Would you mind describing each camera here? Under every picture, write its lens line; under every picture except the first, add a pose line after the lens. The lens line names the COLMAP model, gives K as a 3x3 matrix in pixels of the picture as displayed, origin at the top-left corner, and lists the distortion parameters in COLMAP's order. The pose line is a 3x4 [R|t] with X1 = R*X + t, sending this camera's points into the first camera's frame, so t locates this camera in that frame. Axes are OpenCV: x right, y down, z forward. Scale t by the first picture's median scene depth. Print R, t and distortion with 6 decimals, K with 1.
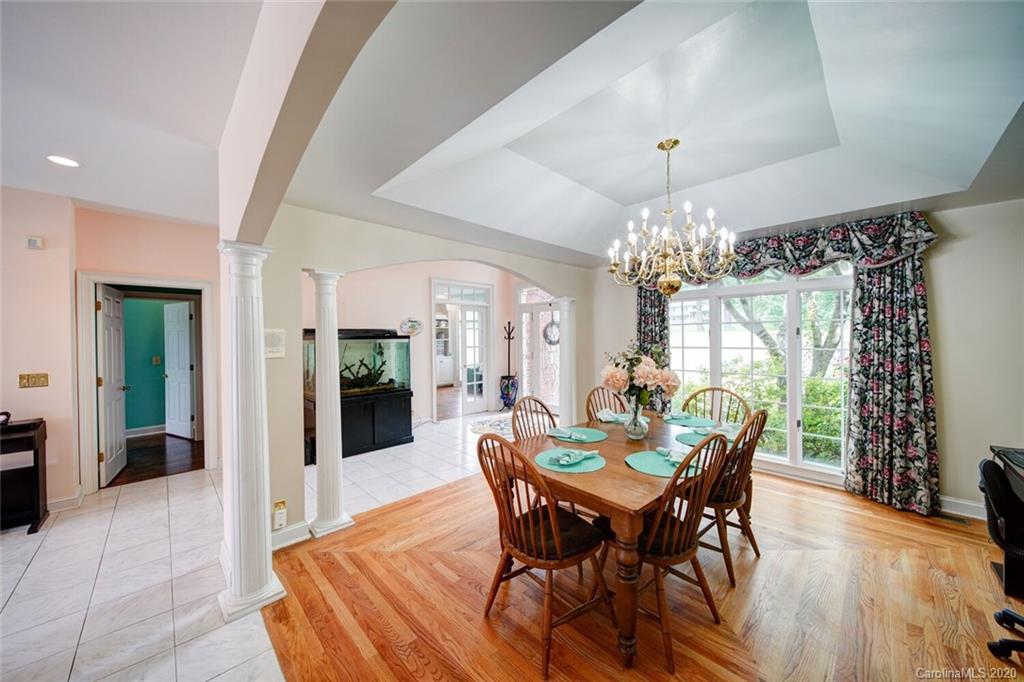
lens RADIAL K [[361.0, 0, 506.6], [0, 361.0, 341.0], [0, 0, 1]] dist [-0.000715, -0.000427]
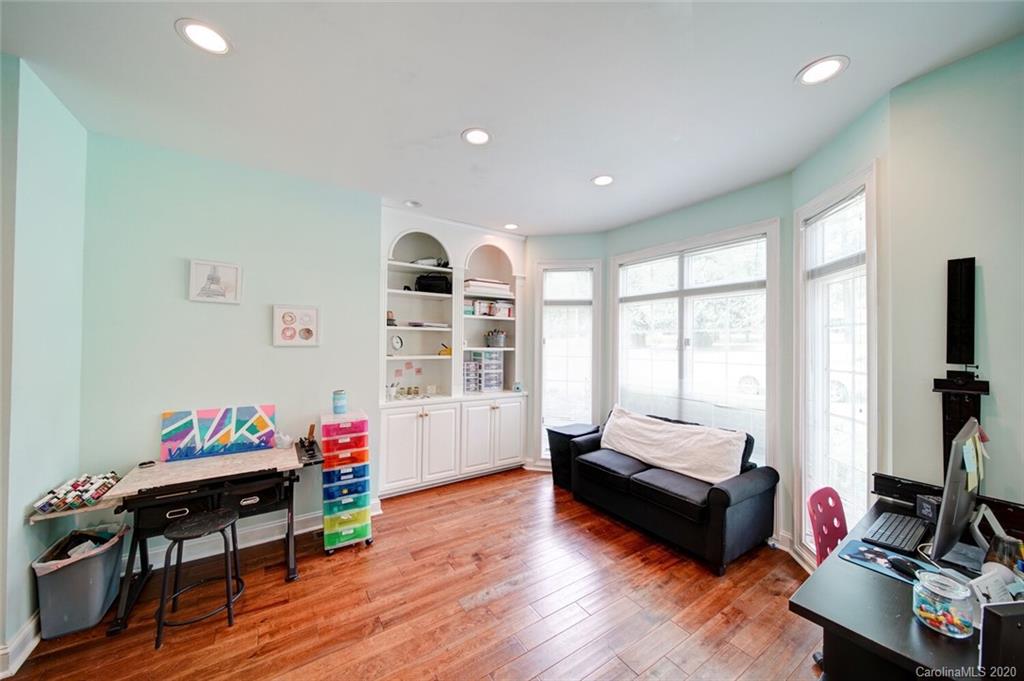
lens RADIAL K [[361.0, 0, 515.0], [0, 361.0, 340.0], [0, 0, 1]] dist [-0.000715, -0.000427]
pose [[0.985614, 0.019030, -0.167939, -0.147198], [-0.022969, 0.999504, -0.021544, -0.008449], [0.167445, 0.025092, 0.985562, 0.954242]]
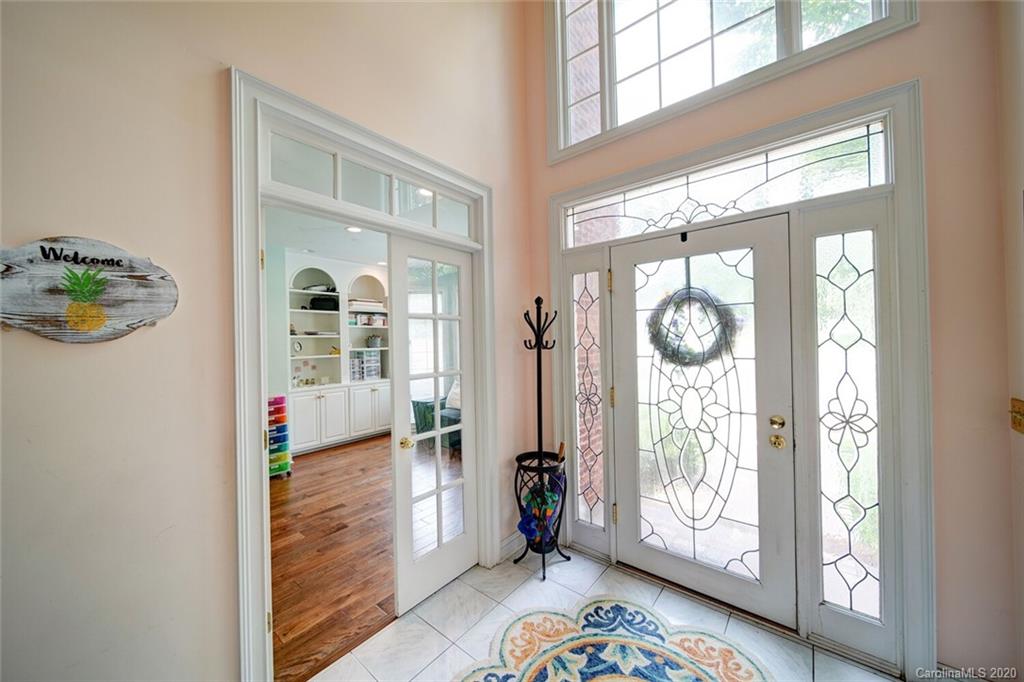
lens RADIAL K [[361.0, 0, 515.8], [0, 361.0, 339.2], [0, 0, 1]] dist [-0.000715, -0.000427]
pose [[0.991760, -0.010561, 0.127674, -0.058554], [0.013130, 0.999728, -0.019298, -0.007642], [-0.127436, 0.020815, 0.991628, 0.661558]]
